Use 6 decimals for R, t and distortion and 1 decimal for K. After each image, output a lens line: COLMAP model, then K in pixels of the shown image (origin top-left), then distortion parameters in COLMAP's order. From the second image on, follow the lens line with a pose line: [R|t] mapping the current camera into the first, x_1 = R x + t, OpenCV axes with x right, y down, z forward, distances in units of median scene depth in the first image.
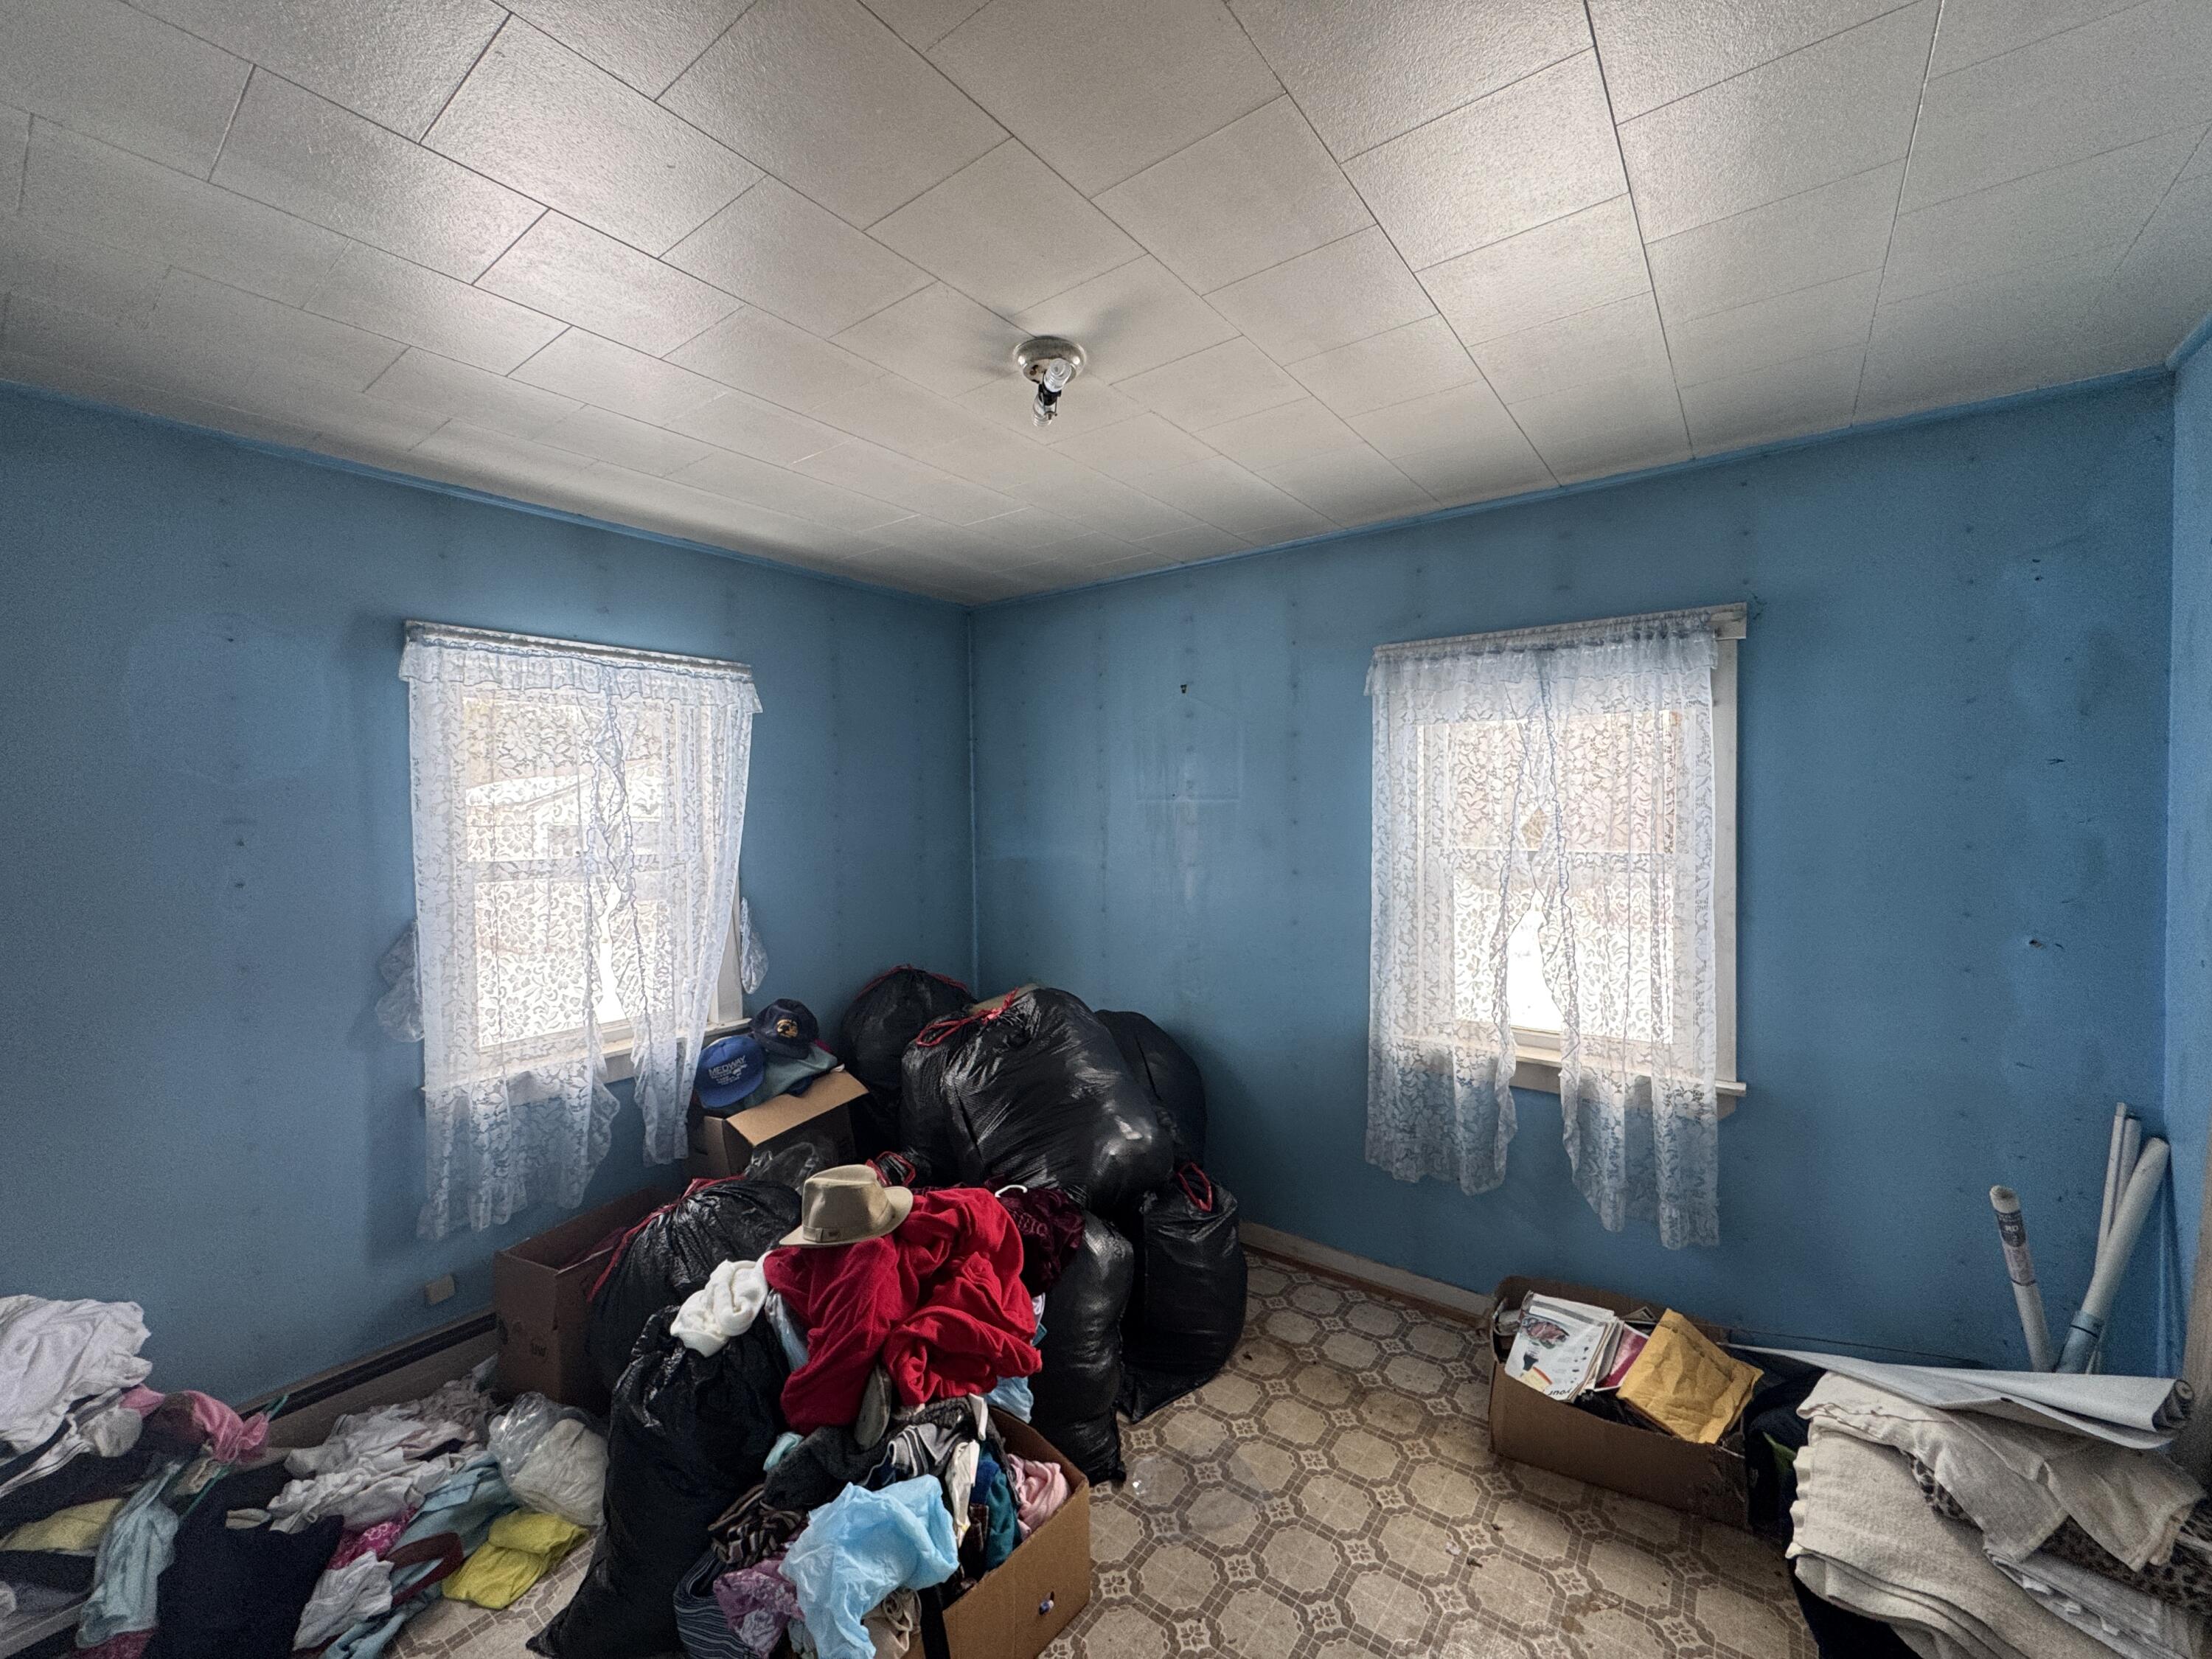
lens RADIAL K [[880.6, 0, 1105.8], [0, 880.6, 823.5], [0, 0, 1]] dist [-0.001896, -0.000242]
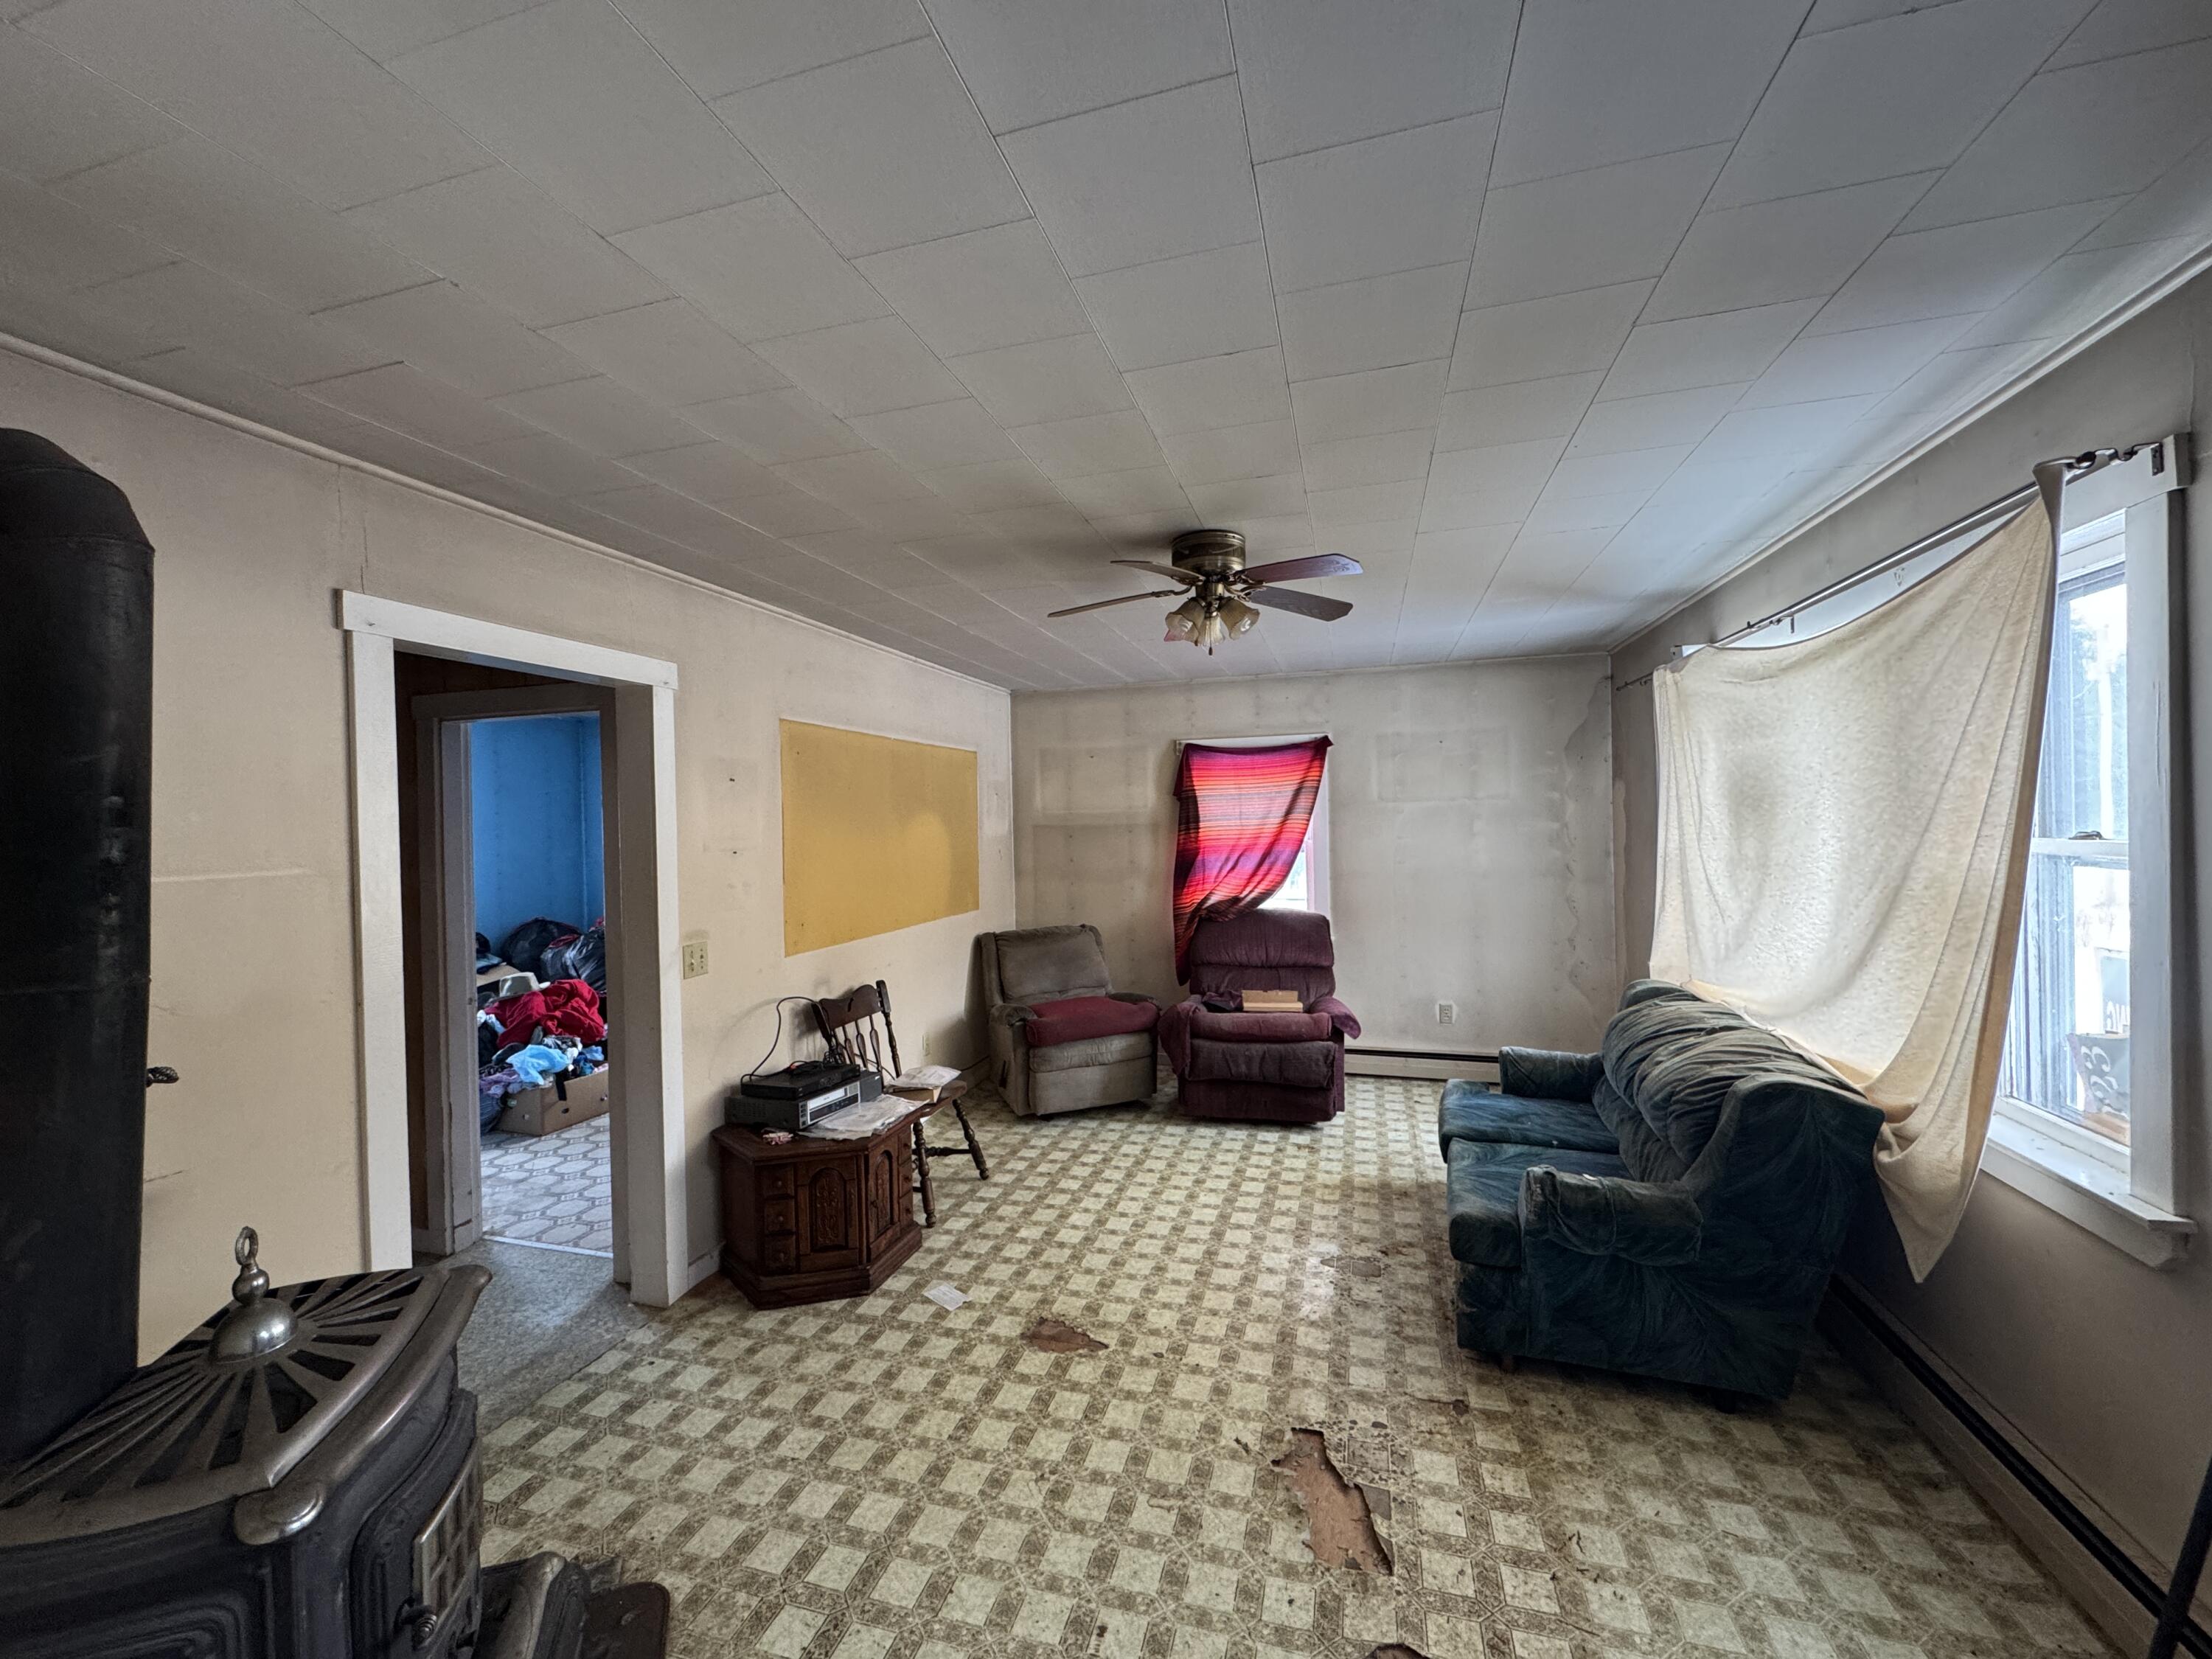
lens RADIAL K [[880.6, 0, 1106.1], [0, 880.6, 832.0], [0, 0, 1]] dist [-0.001896, -0.000242]
pose [[0.933776, -0.015227, 0.357535, 0.389502], [0.018309, 0.999819, -0.005237, 0.022532], [-0.357390, 0.011437, 0.933885, -2.005444]]
